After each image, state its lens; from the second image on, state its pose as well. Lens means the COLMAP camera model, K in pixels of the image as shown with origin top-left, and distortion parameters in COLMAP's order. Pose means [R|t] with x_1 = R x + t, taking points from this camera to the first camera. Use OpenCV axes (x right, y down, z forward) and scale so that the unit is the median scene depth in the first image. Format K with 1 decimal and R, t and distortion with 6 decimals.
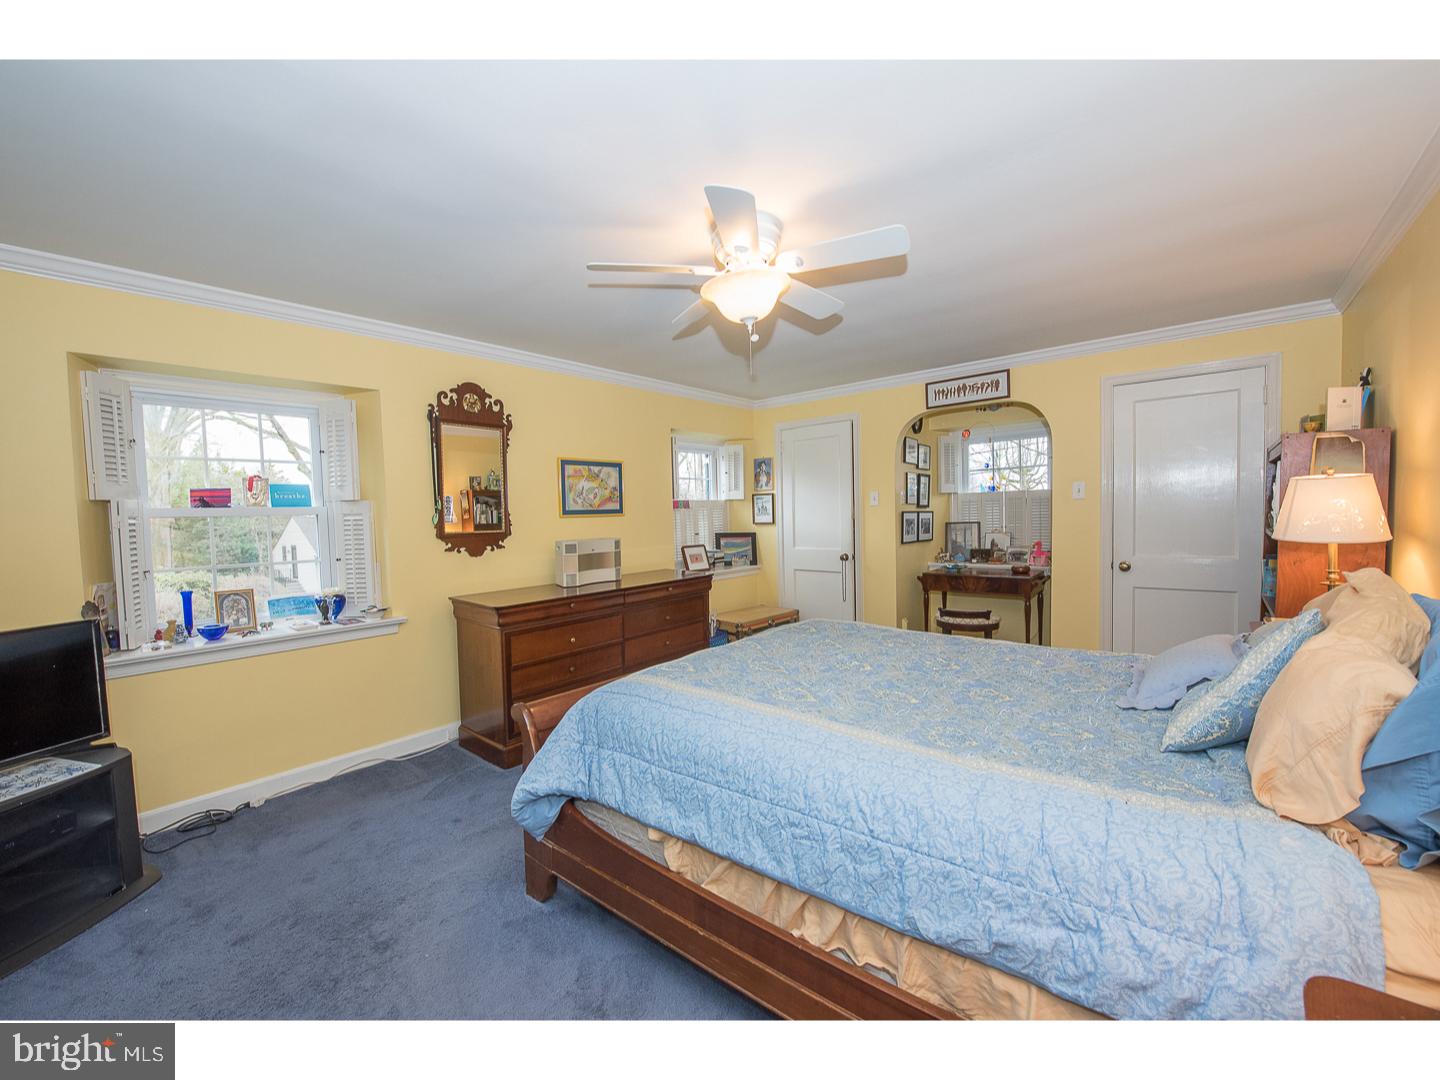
lens RADIAL K [[571.9, 0, 718.9], [0, 571.9, 539.4], [0, 0, 1]] dist [-0.014460, -0.002822]
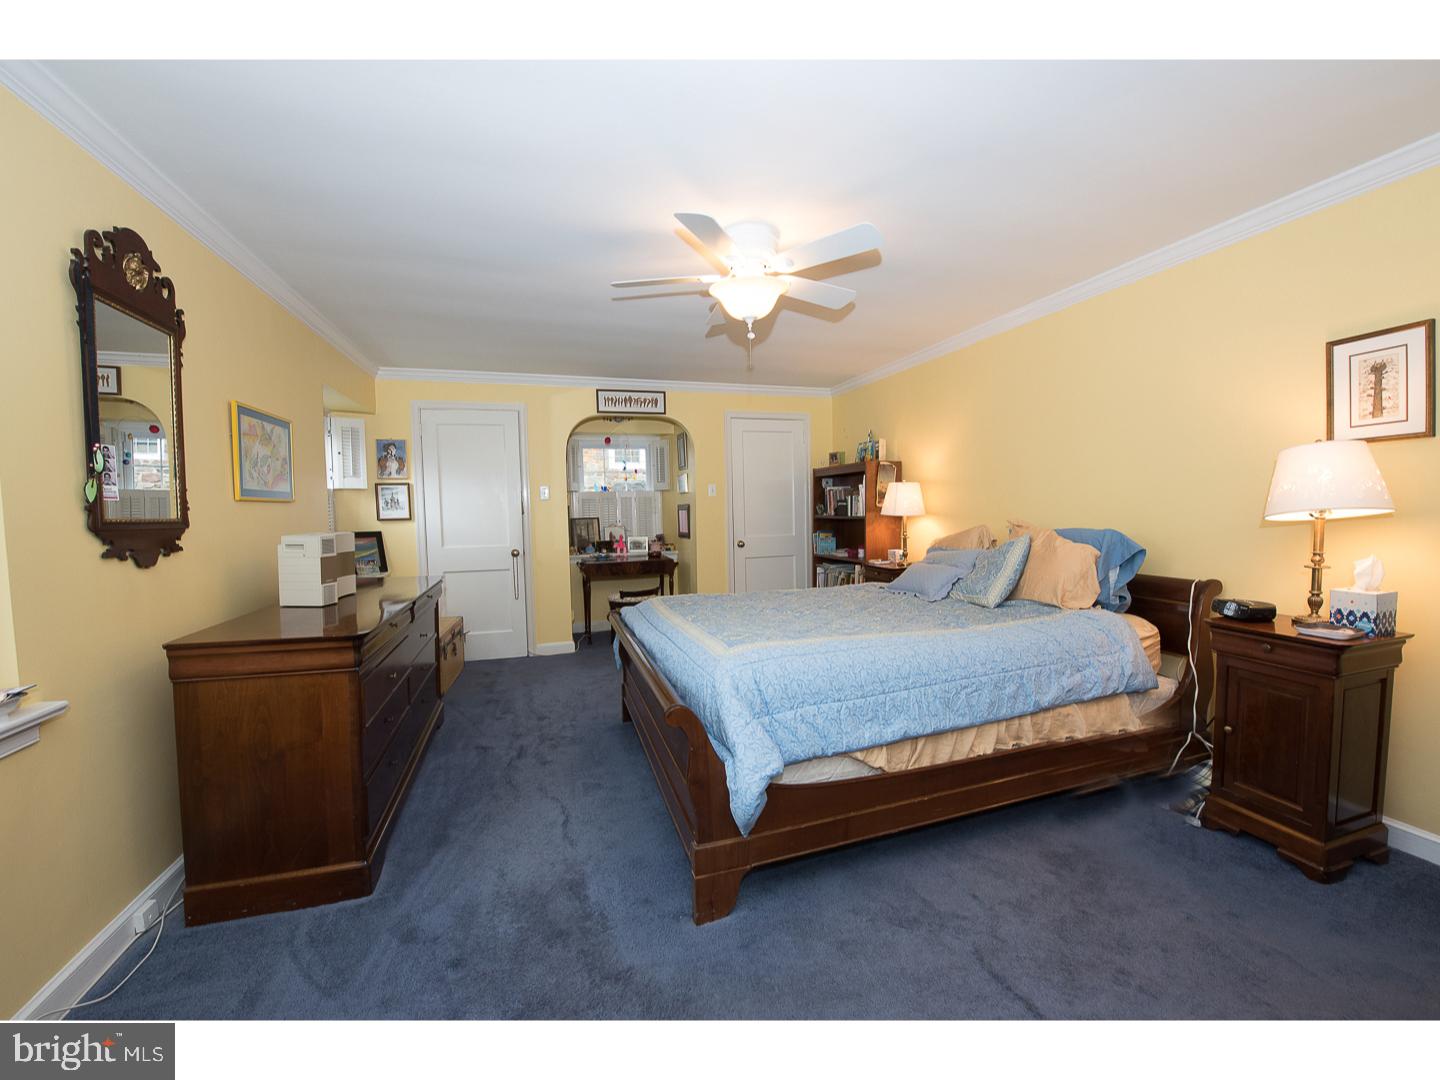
lens RADIAL K [[571.9, 0, 723.6], [0, 571.9, 536.2], [0, 0, 1]] dist [-0.014460, -0.002822]
pose [[0.530072, -0.025947, 0.847555, -0.479902], [0.046250, 0.998929, 0.001656, 0.020928], [-0.846690, 0.038322, 0.530704, 0.233165]]
